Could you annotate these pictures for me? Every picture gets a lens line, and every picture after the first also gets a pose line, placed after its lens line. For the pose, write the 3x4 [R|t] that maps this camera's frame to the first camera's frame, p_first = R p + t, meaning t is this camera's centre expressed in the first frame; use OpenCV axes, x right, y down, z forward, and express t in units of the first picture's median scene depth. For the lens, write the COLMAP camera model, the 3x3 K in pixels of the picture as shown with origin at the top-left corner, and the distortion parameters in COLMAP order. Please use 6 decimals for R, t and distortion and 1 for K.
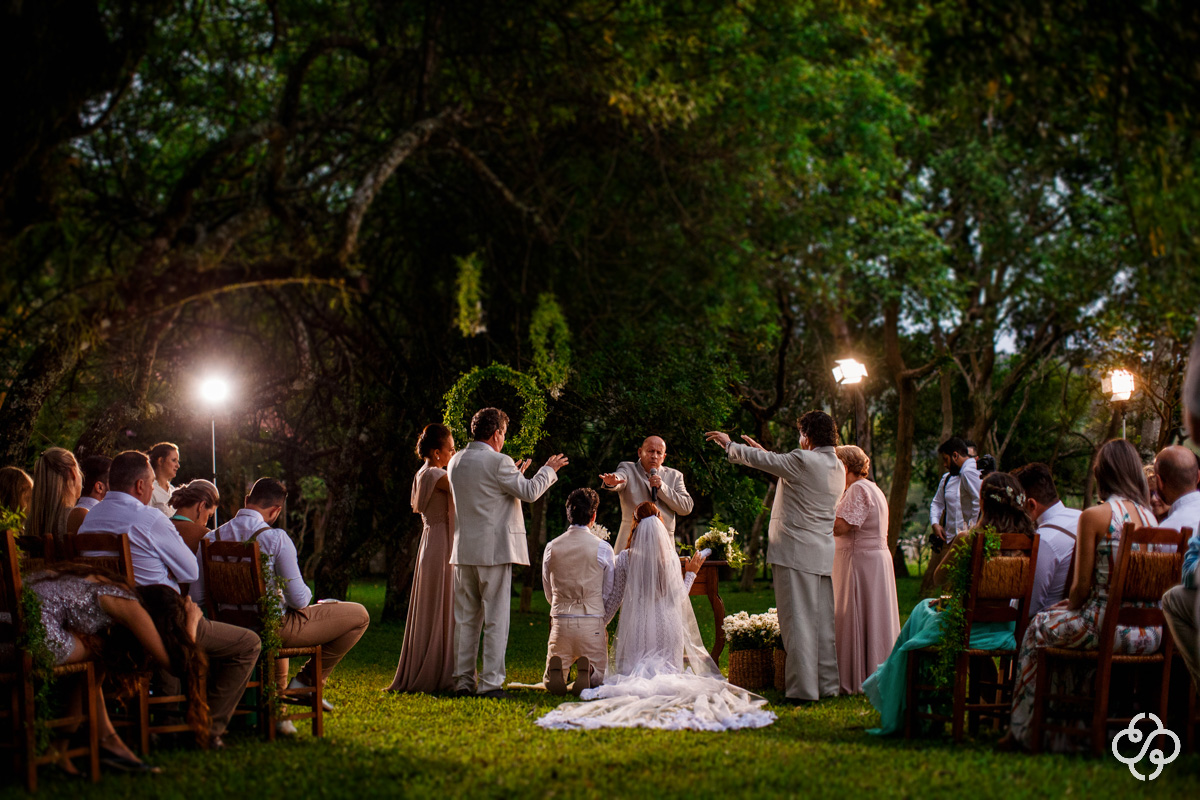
lens RADIAL K [[1726.0, 0, 598.0], [0, 1726.0, 402.2], [0, 0, 1]] dist [-0.055324, 0.000000]
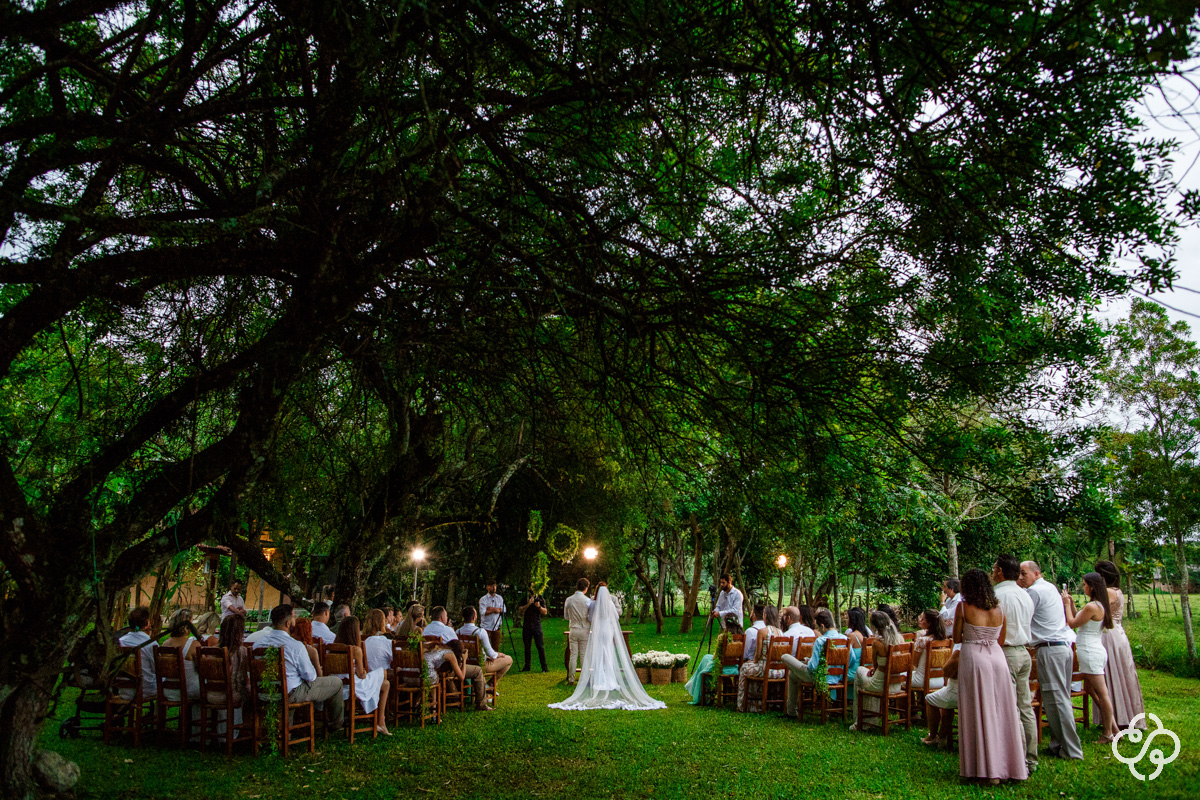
lens RADIAL K [[820.1, 0, 599.2], [0, 820.1, 398.2], [0, 0, 1]] dist [-0.046253, 0.043516]
pose [[0.998304, 0.019164, 0.054975, -0.079698], [-0.010754, 0.988724, -0.149361, -0.111931], [-0.057218, 0.148517, 0.987253, -0.430152]]
